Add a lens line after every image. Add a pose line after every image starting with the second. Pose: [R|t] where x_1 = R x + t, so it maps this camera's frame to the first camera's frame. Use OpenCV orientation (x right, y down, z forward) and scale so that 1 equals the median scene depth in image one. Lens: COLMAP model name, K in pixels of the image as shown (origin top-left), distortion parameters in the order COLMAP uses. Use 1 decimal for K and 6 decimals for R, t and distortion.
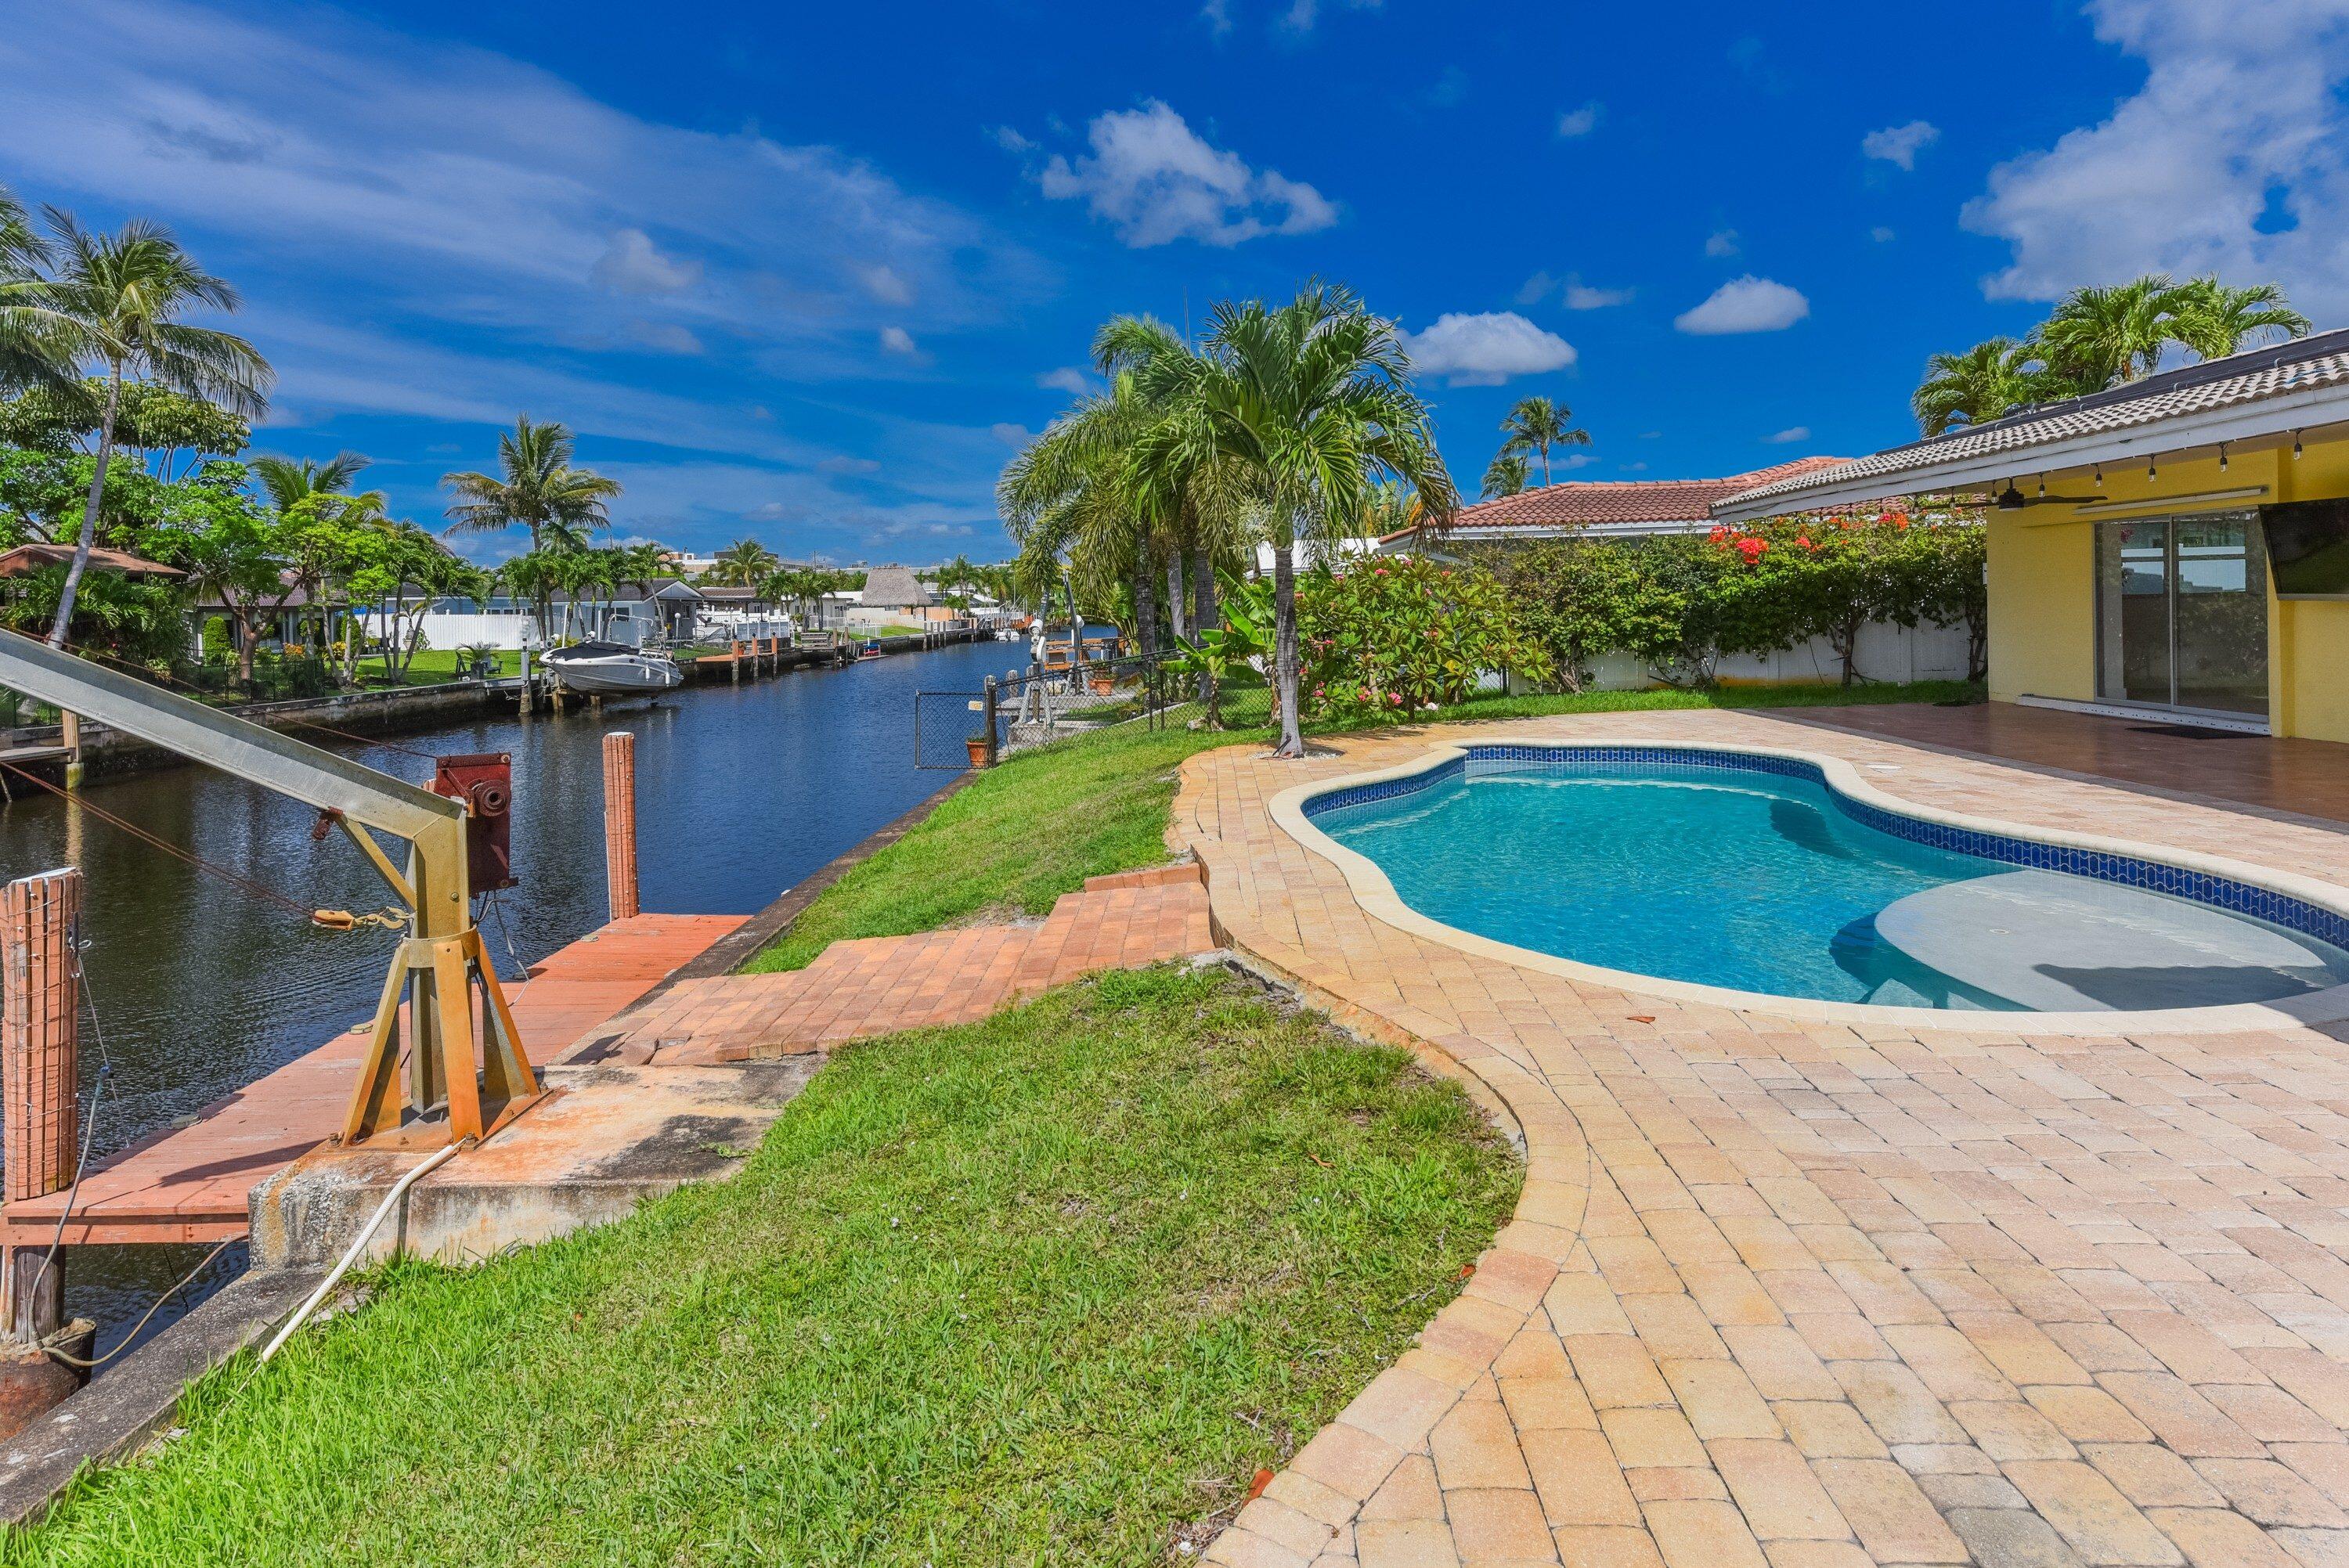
lens RADIAL K [[1278.3, 0, 1168.0], [0, 1278.3, 626.3], [0, 0, 1]] dist [0.029996, -0.001125]
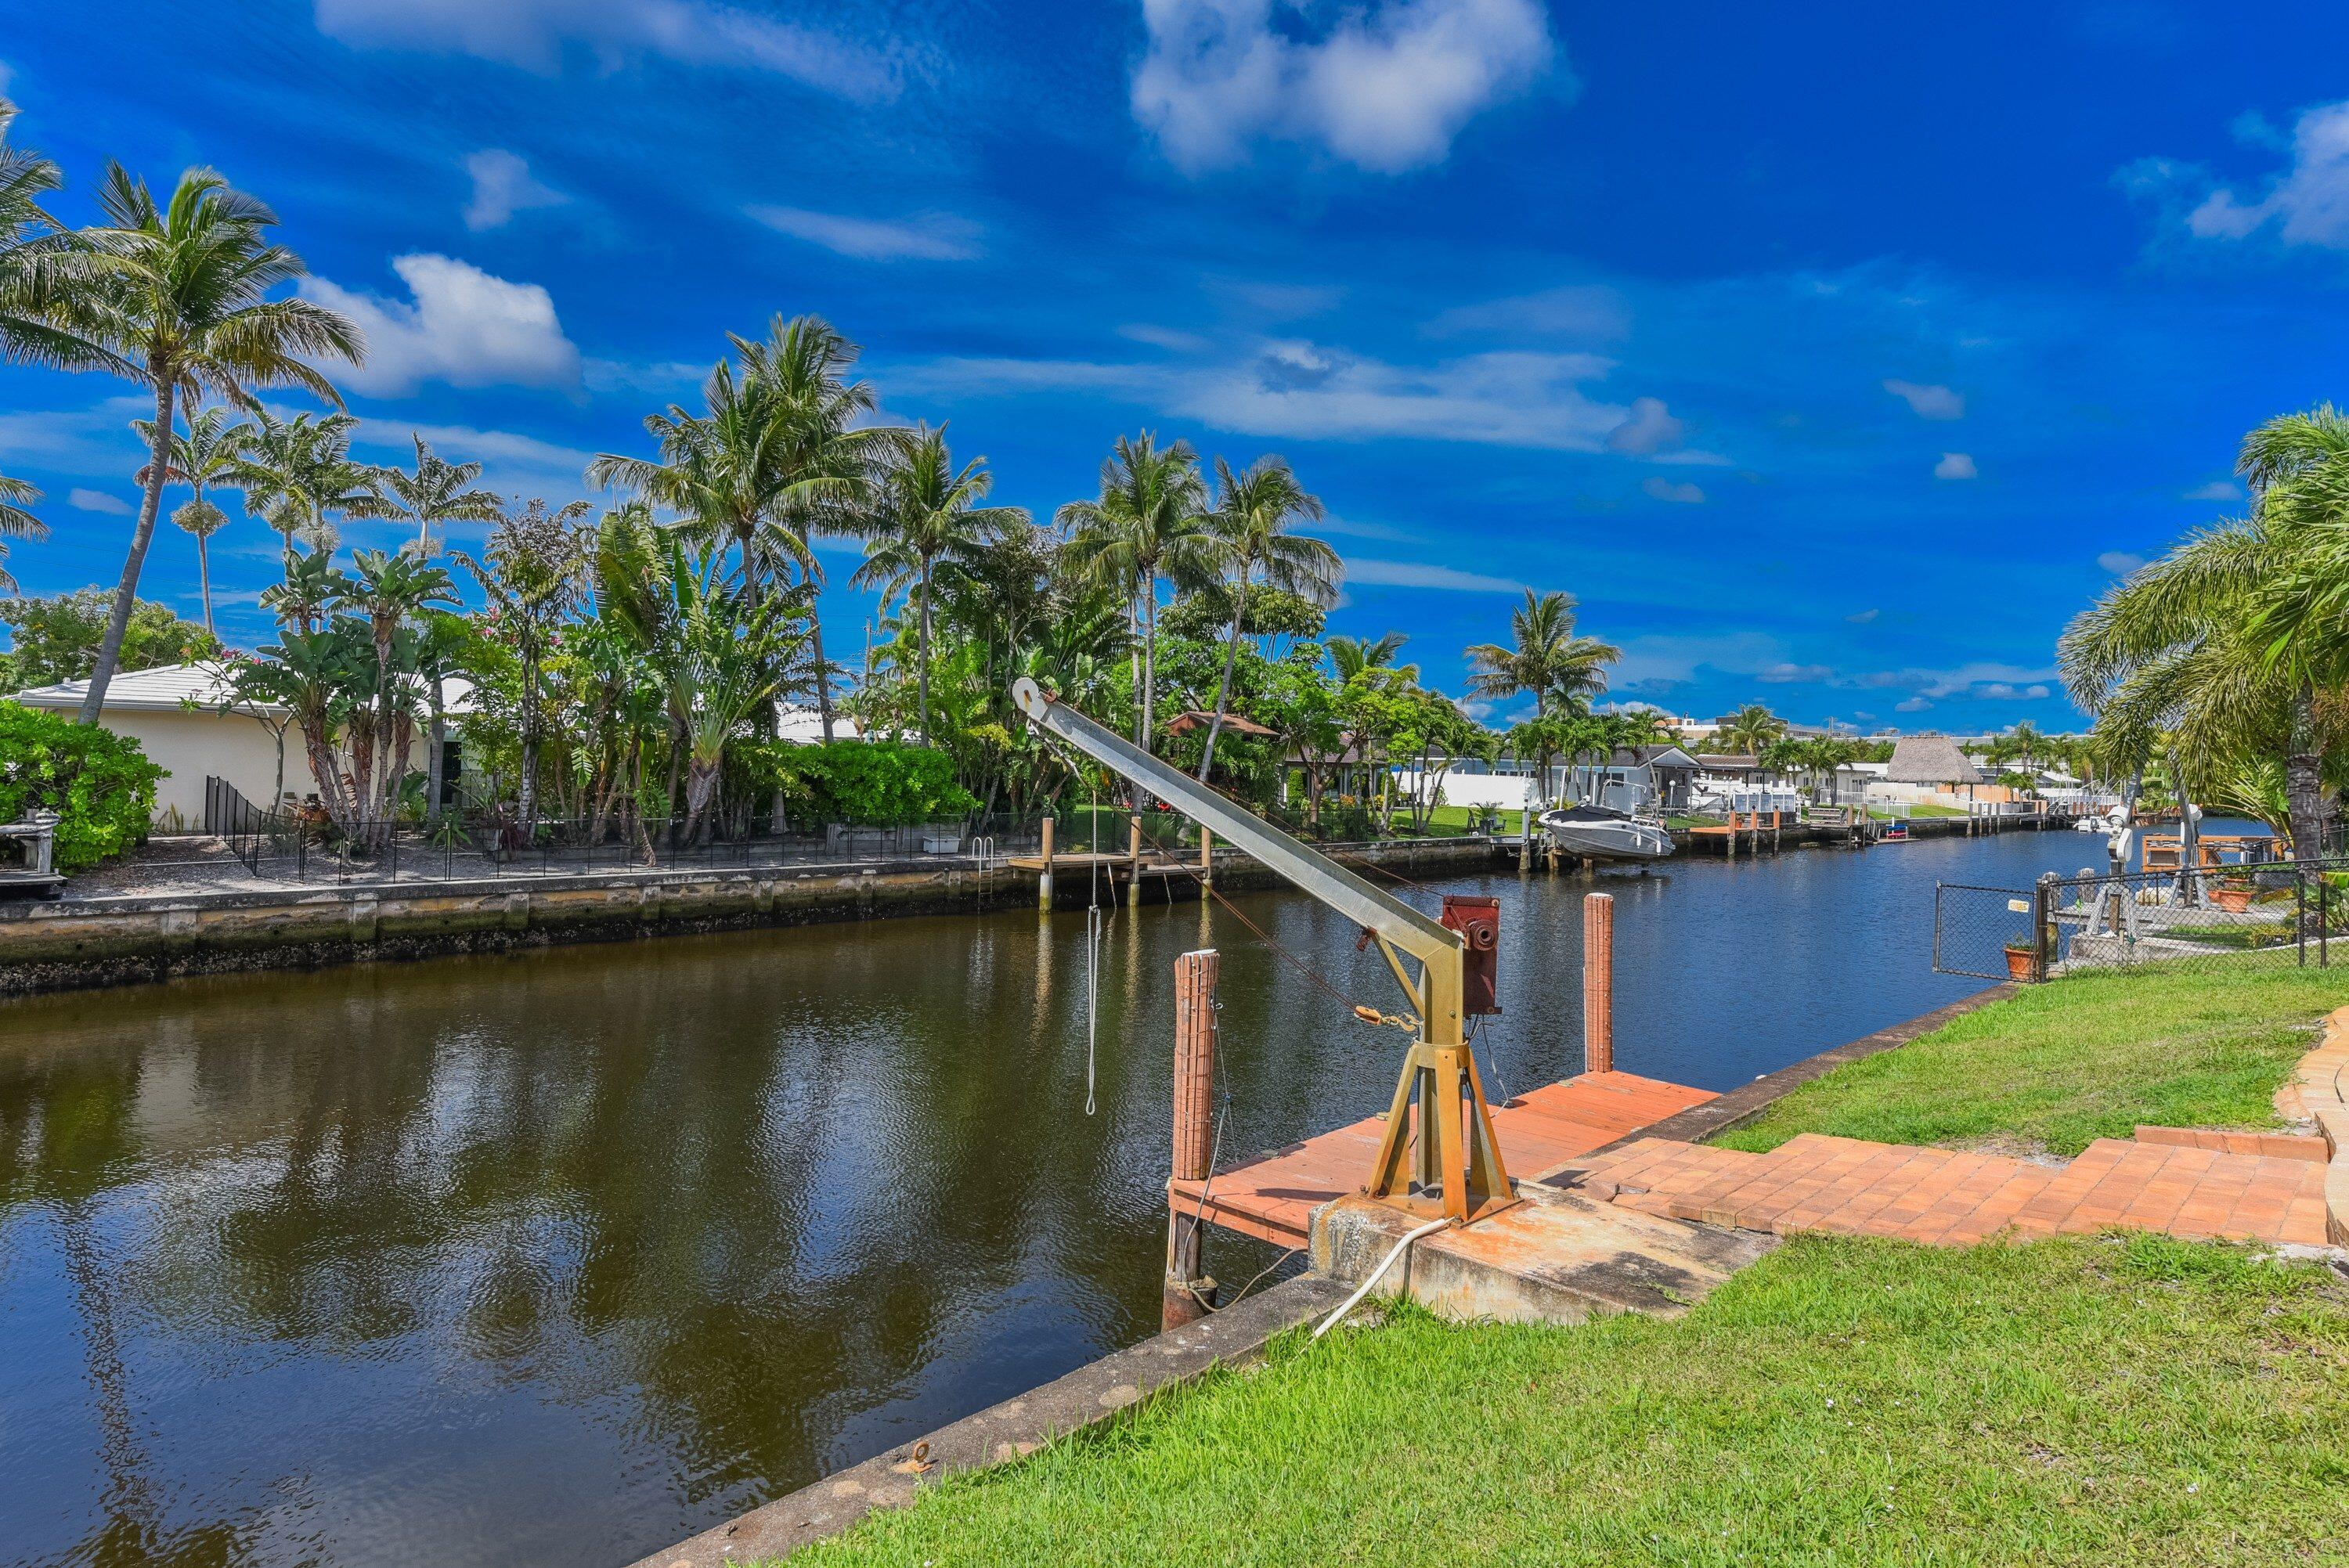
lens RADIAL K [[1325.7, 0, 1165.4], [0, 1325.7, 751.2], [0, 0, 1]] dist [0.035581, 0.001105]
pose [[0.744442, 0.022803, -0.667298, 0.020592], [-0.044299, 0.998901, -0.015285, -0.000948], [0.666216, 0.040939, 0.744634, -0.032428]]
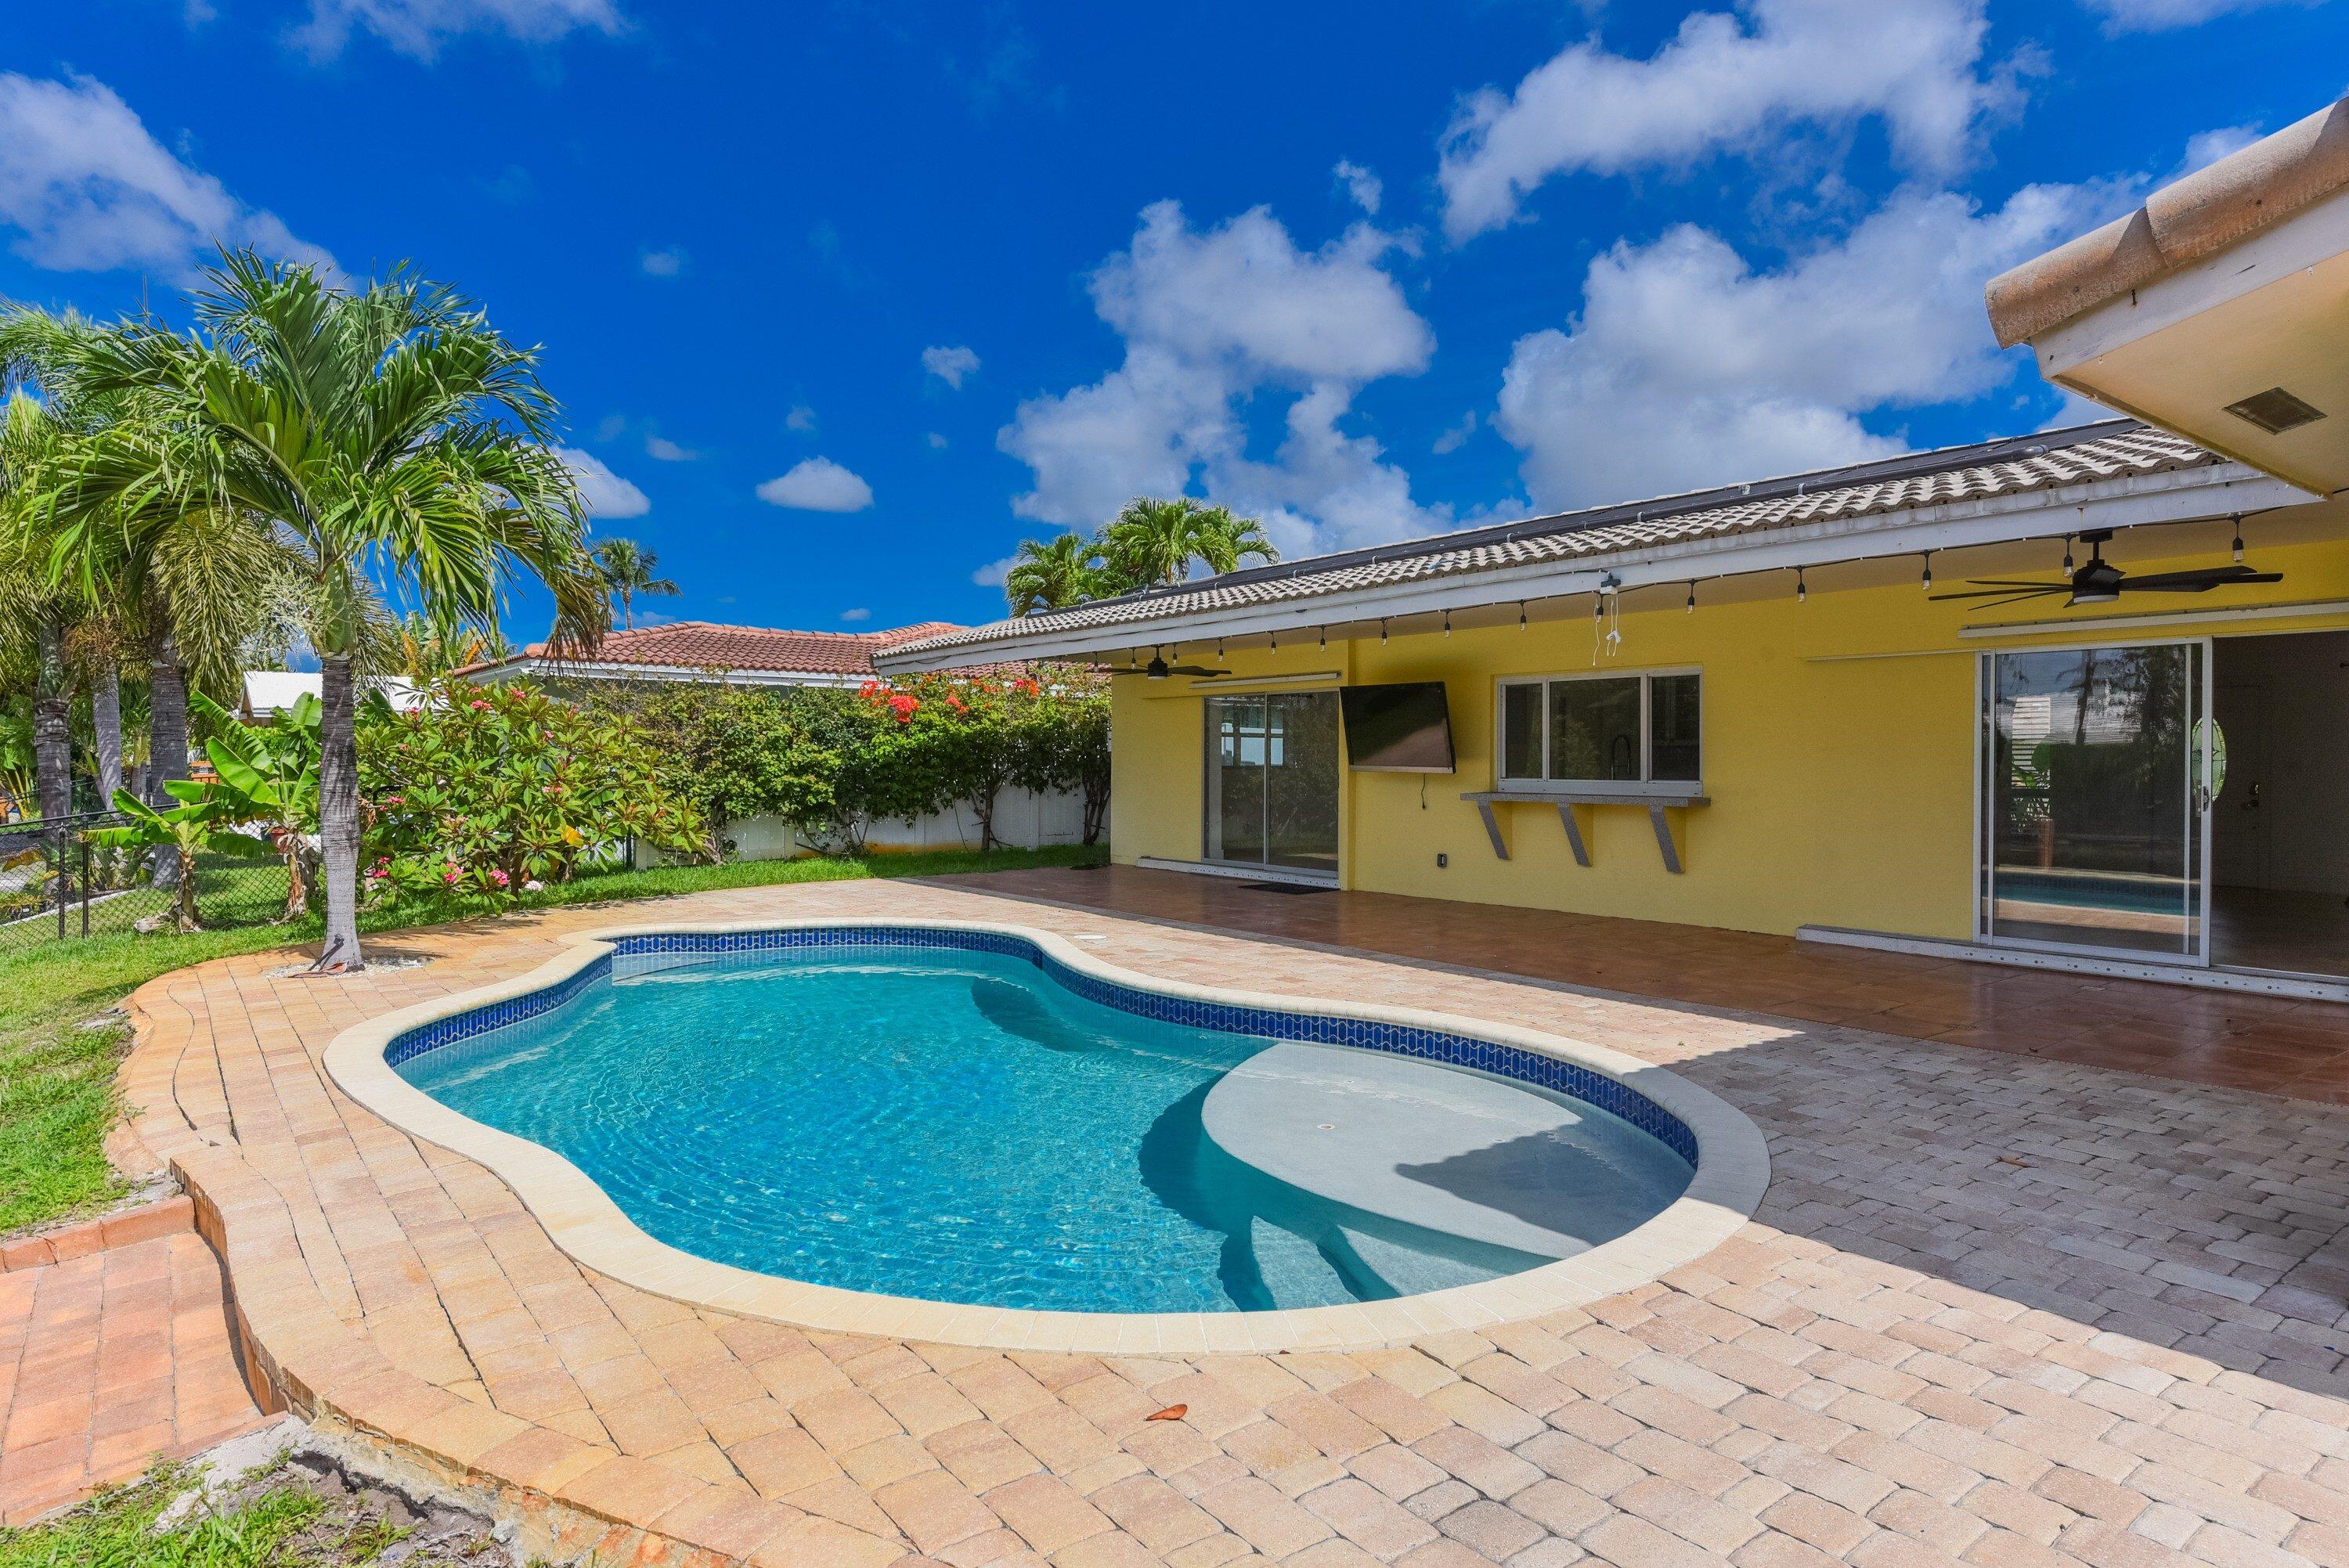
lens RADIAL K [[1321.9, 0, 1167.9], [0, 1321.9, 768.3], [0, 0, 1]] dist [0.000878, 0.002190]
pose [[0.773624, 0.025150, 0.633145, -0.006884], [-0.013183, 0.999635, -0.023600, 0.005156], [-0.633507, 0.009911, 0.773673, 0.133271]]
